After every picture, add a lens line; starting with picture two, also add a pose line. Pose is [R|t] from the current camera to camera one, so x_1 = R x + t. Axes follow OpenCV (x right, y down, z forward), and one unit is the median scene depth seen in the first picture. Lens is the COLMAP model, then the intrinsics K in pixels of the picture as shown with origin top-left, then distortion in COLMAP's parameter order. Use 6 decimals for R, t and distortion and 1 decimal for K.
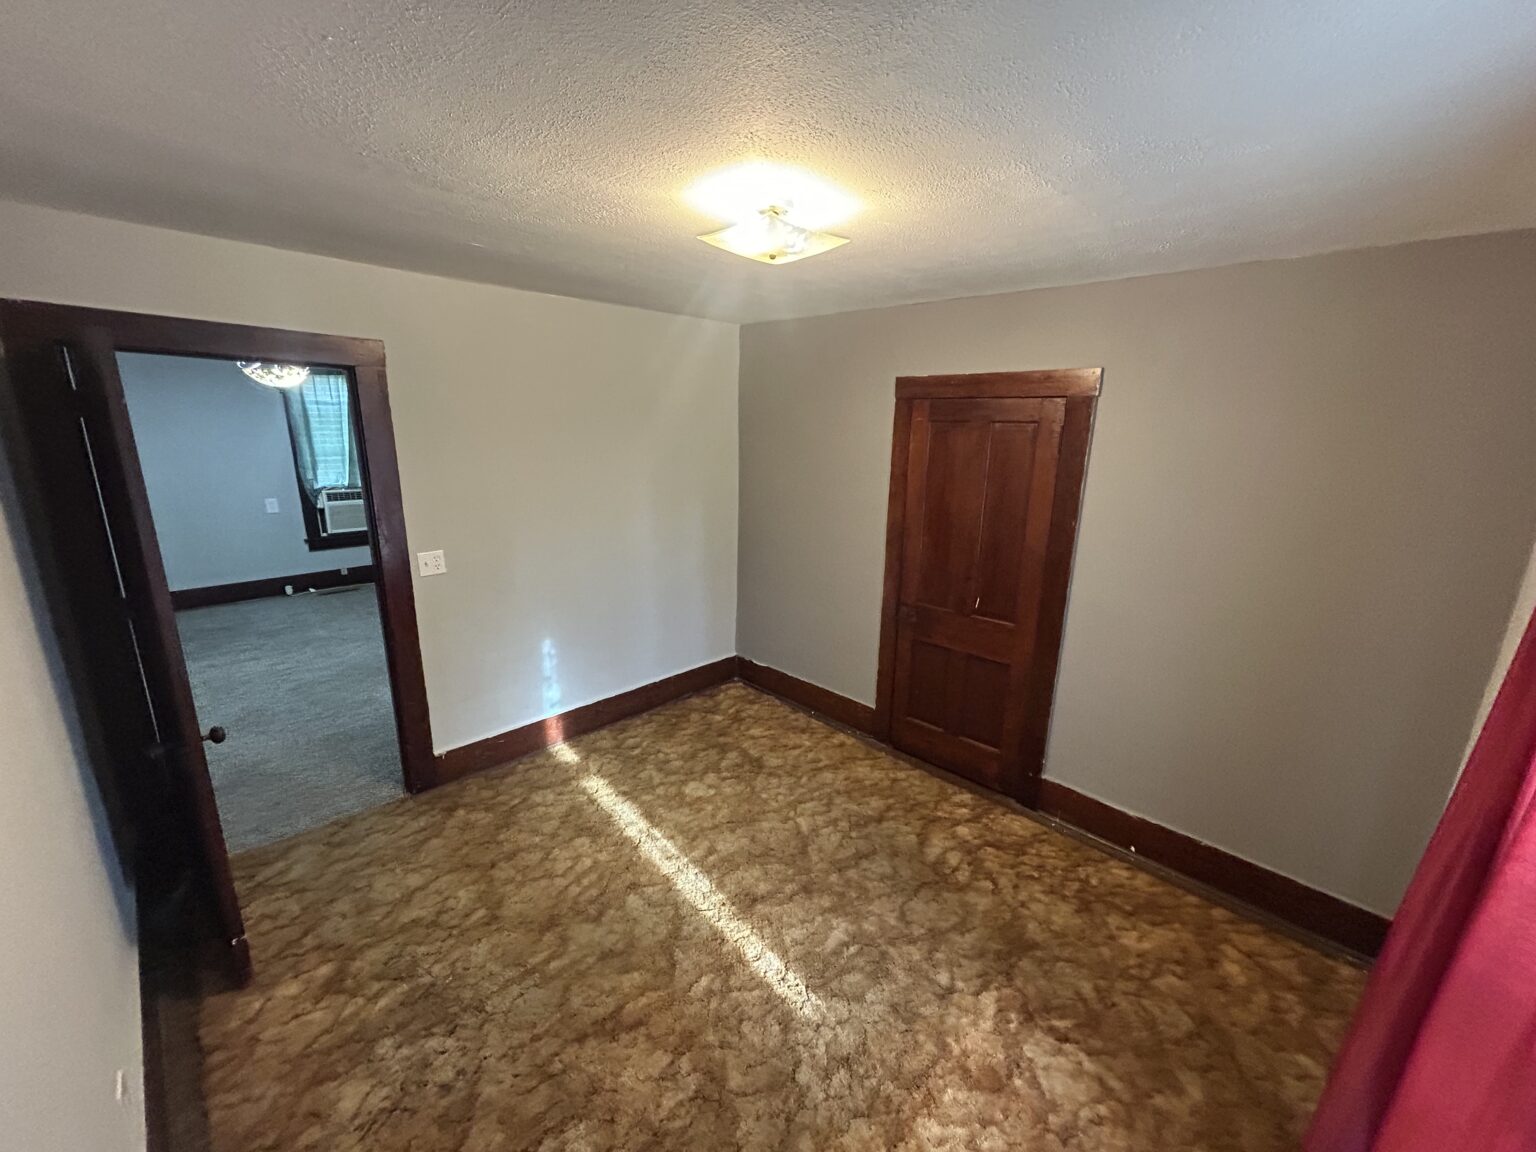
lens RADIAL K [[615.8, 0, 767.5], [0, 615.8, 574.4], [0, 0, 1]] dist [0.003515, 0.000545]
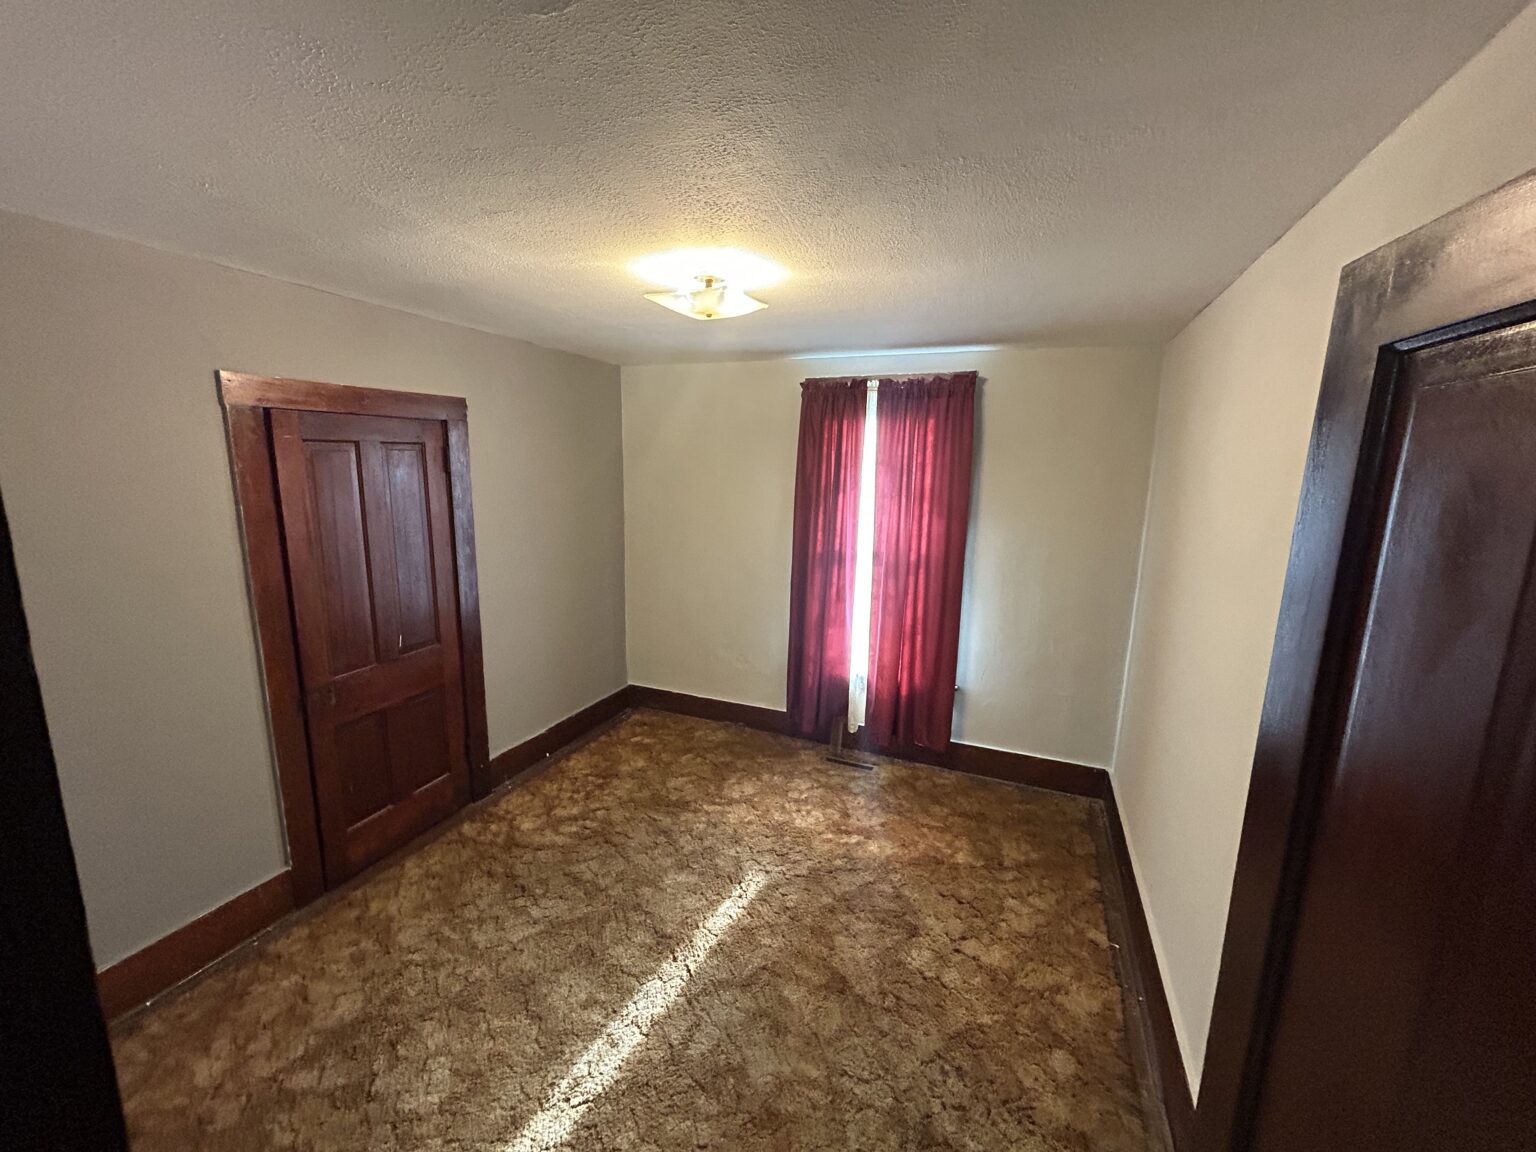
lens RADIAL K [[615.8, 0, 767.1], [0, 615.8, 574.4], [0, 0, 1]] dist [0.003515, 0.000545]
pose [[-0.373923, -0.196962, 0.906304, -0.824620], [0.200063, 0.937055, 0.286187, -0.245671], [-0.905625, 0.288330, -0.310982, 0.955838]]
